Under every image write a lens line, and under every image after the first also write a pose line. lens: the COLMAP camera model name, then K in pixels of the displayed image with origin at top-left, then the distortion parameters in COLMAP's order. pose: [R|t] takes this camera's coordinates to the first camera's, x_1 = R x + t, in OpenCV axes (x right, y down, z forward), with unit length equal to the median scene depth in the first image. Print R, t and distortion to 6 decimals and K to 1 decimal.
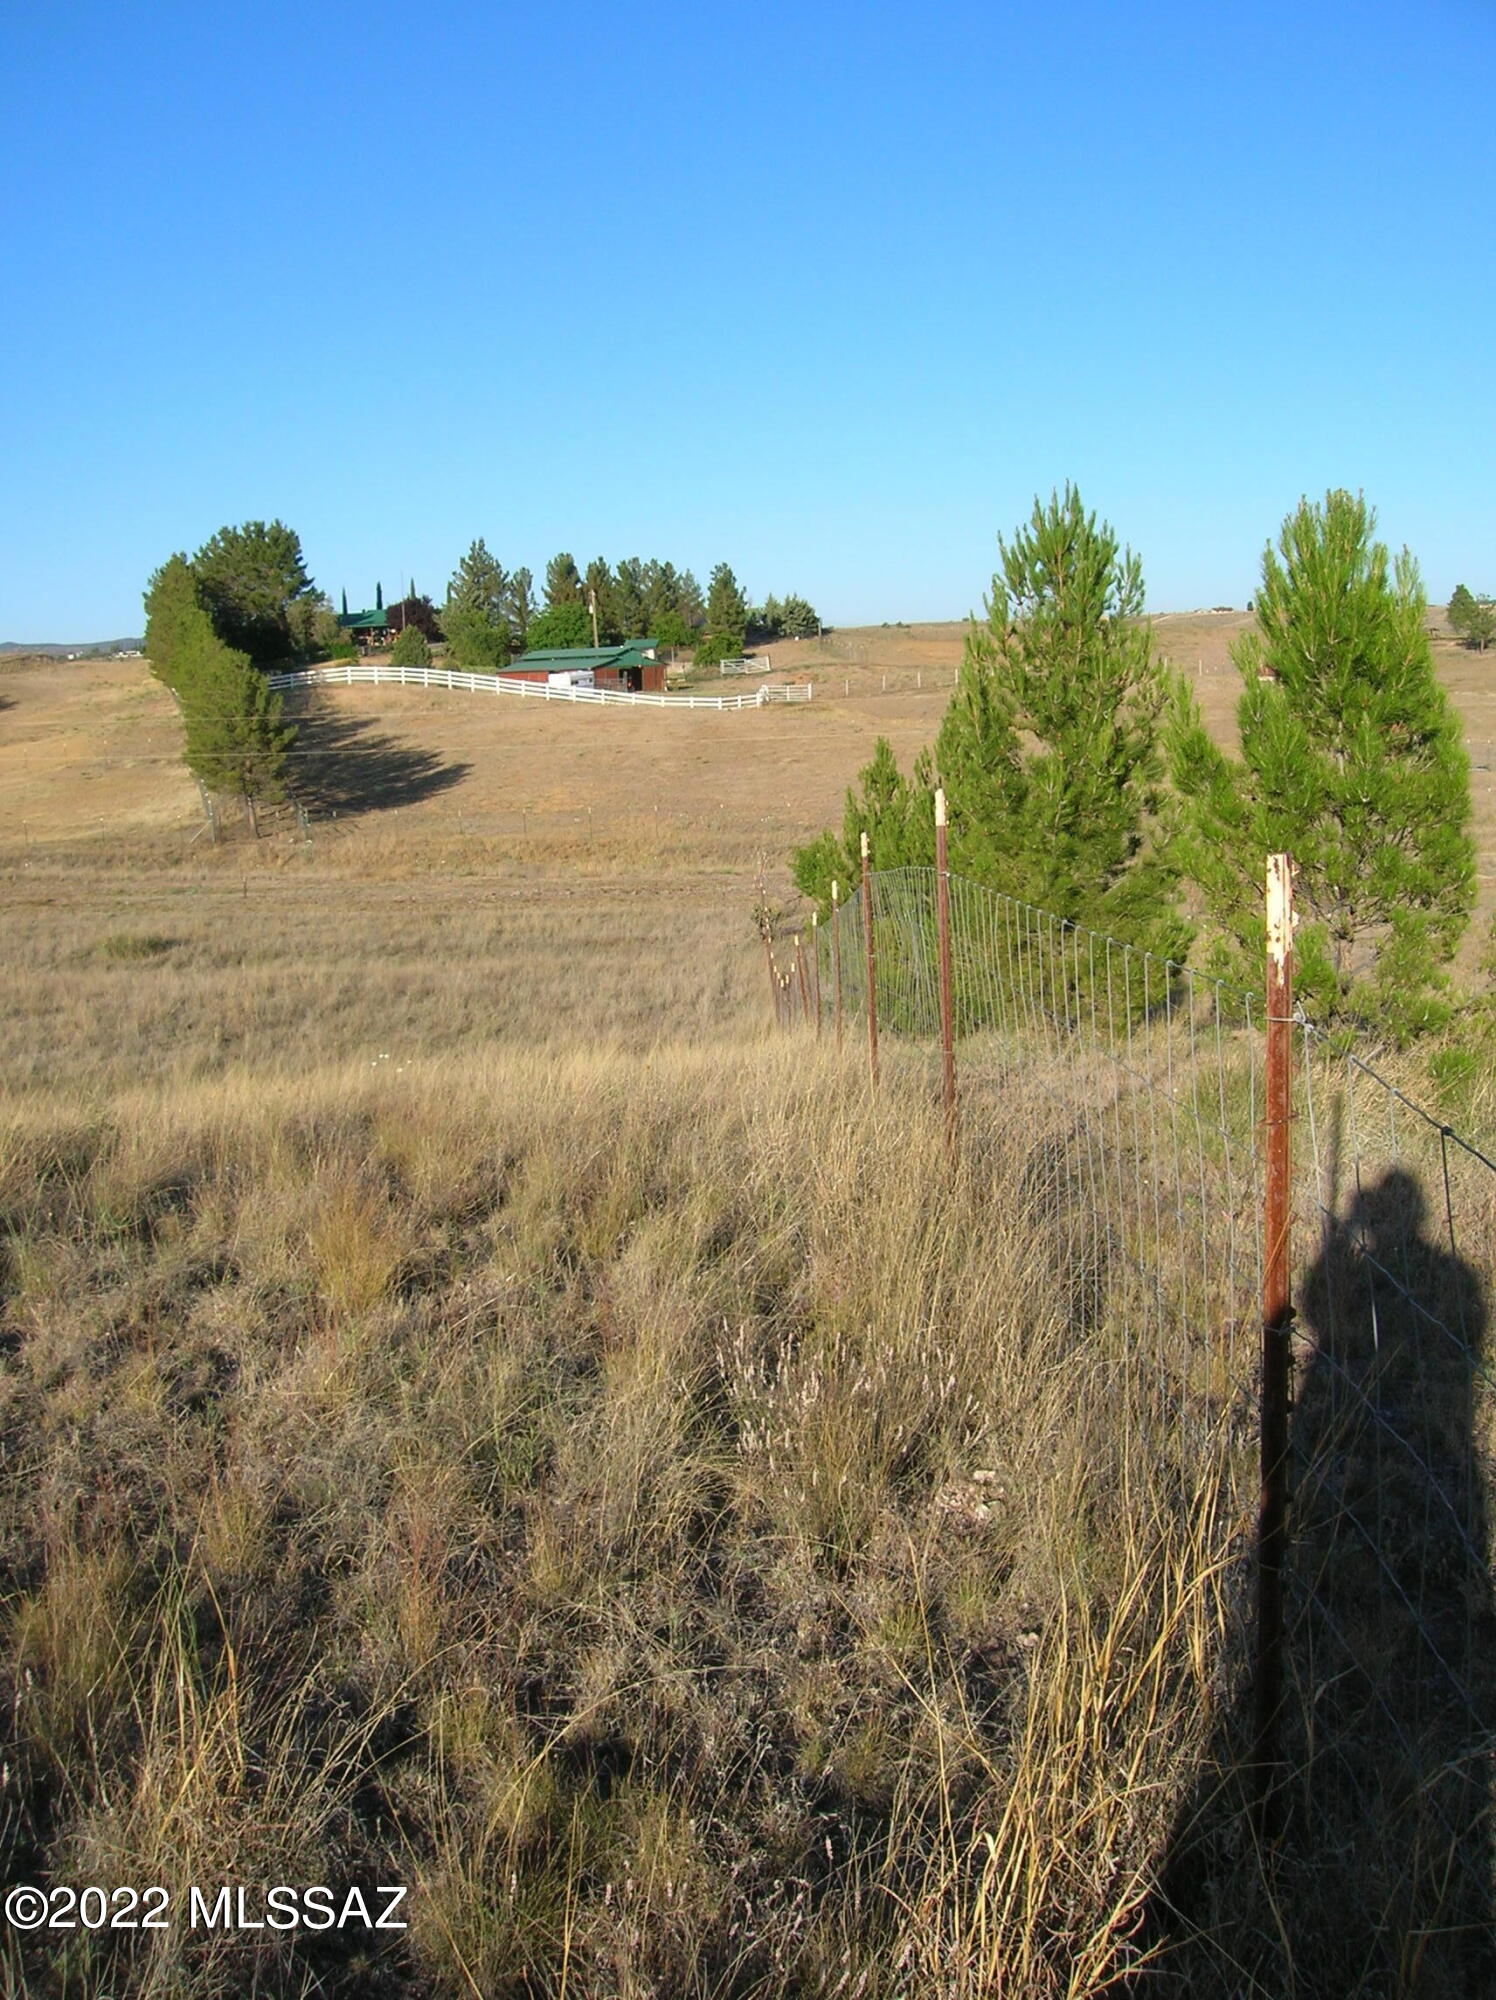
lens RADIAL K [[1970.5, 0, 747.1], [0, 1970.5, 1000.8], [0, 0, 1]] dist [-0.012916, 0.000000]
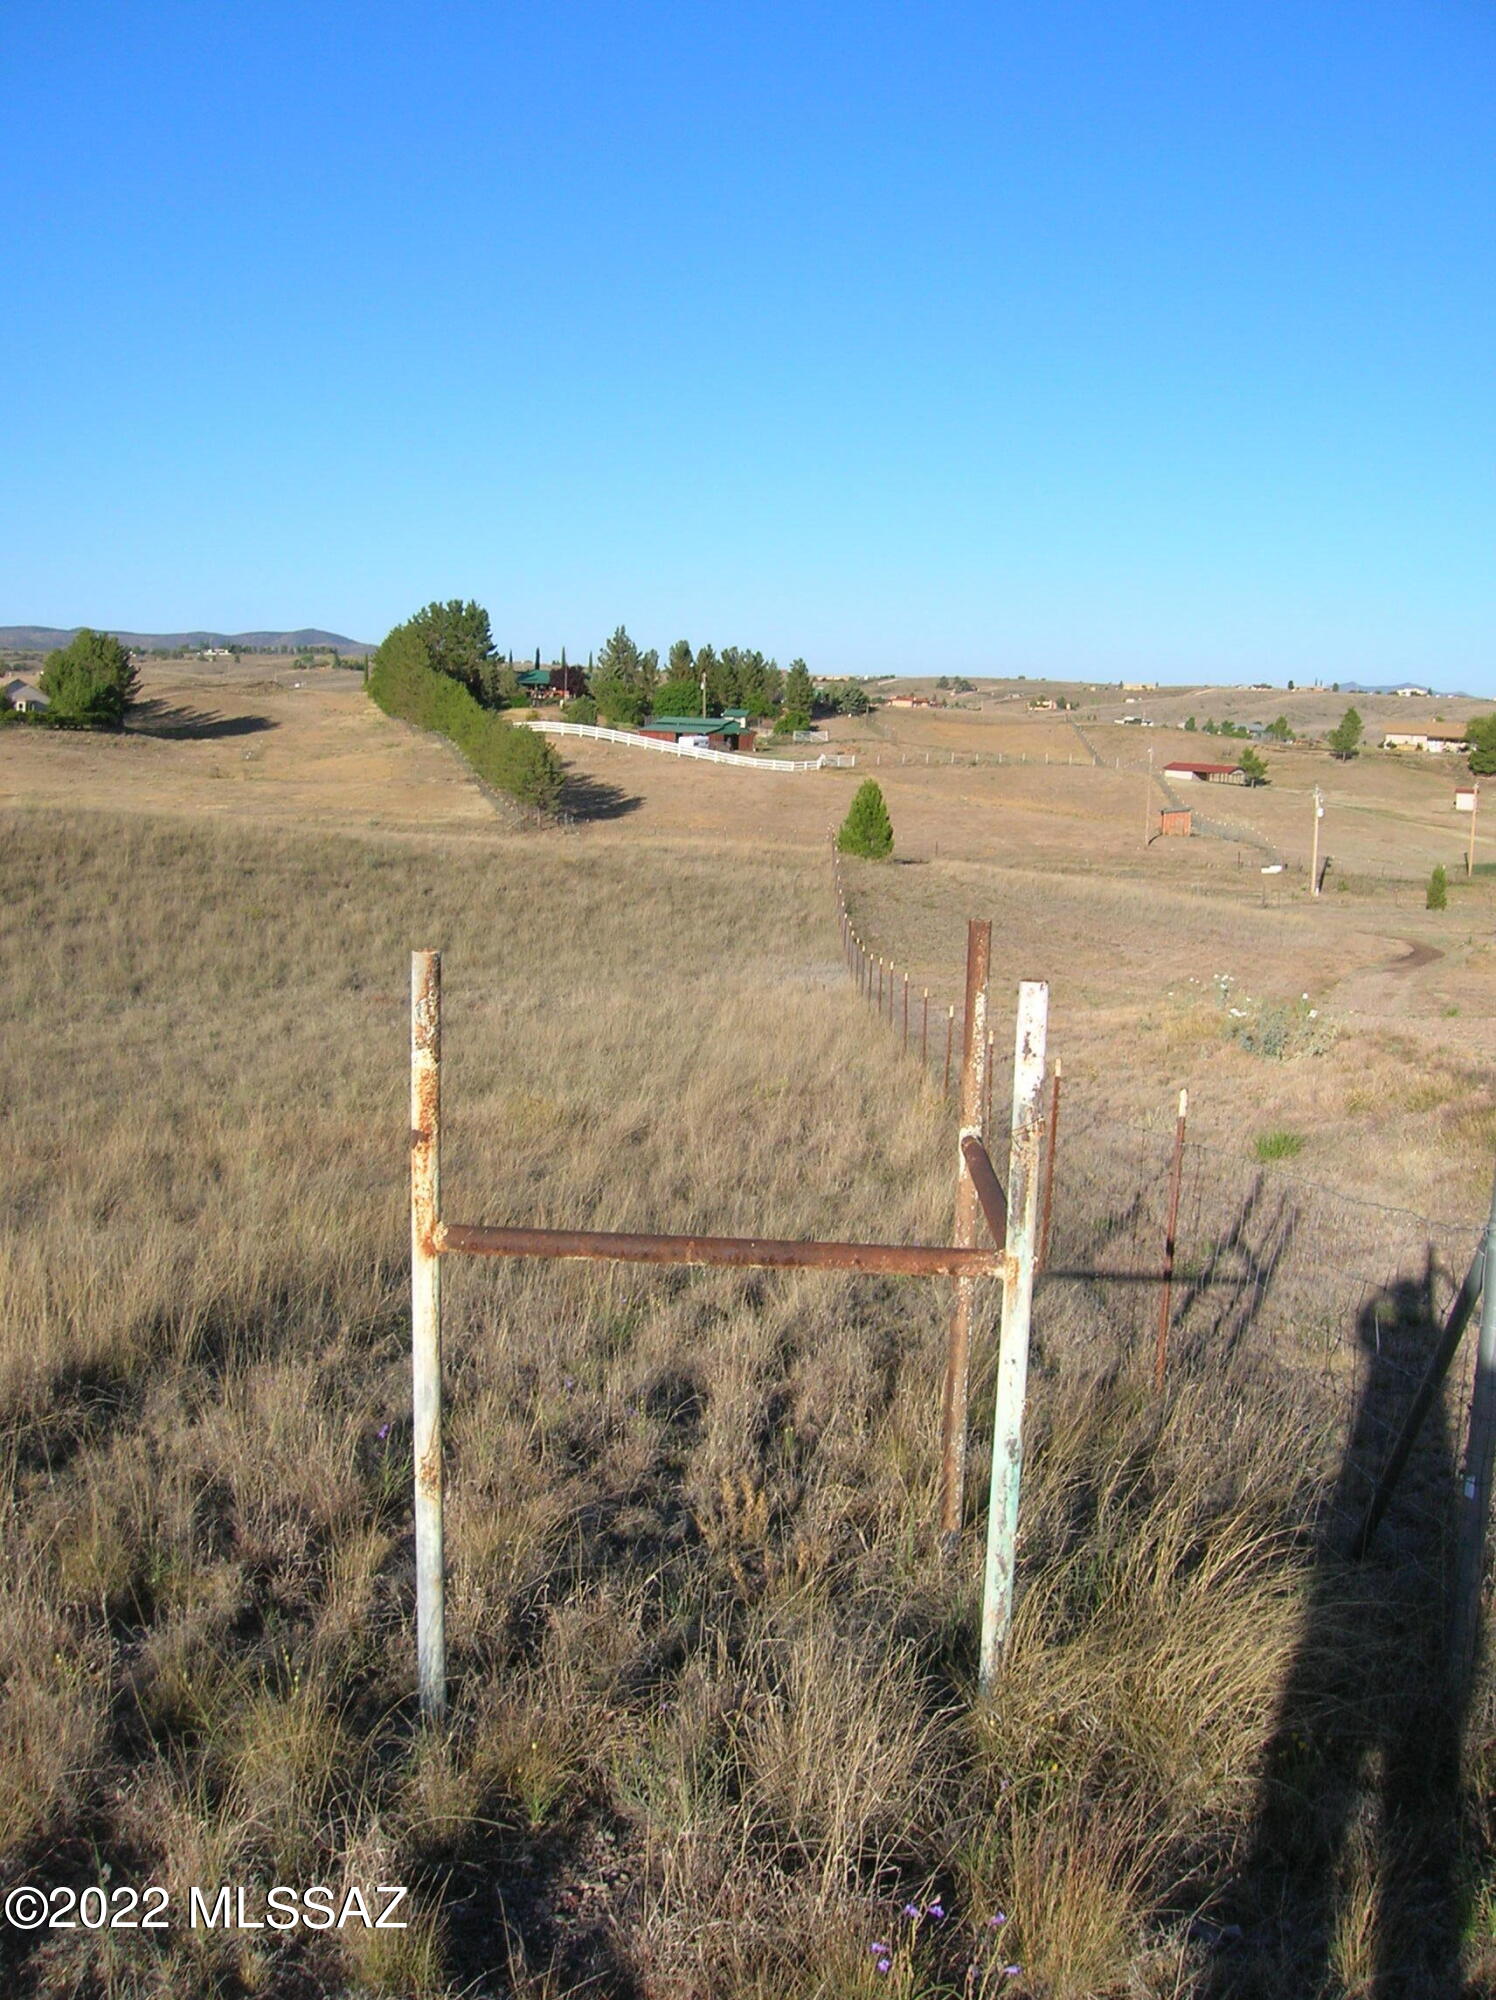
lens RADIAL K [[1970.5, 0, 748.3], [0, 1970.5, 988.4], [0, 0, 1]] dist [-0.012916, 0.000000]
pose [[0.997047, 0.074075, -0.020276, -0.003191], [-0.074512, 0.996984, -0.021697, 0.040363], [0.018607, 0.023144, 0.999559, -0.375295]]
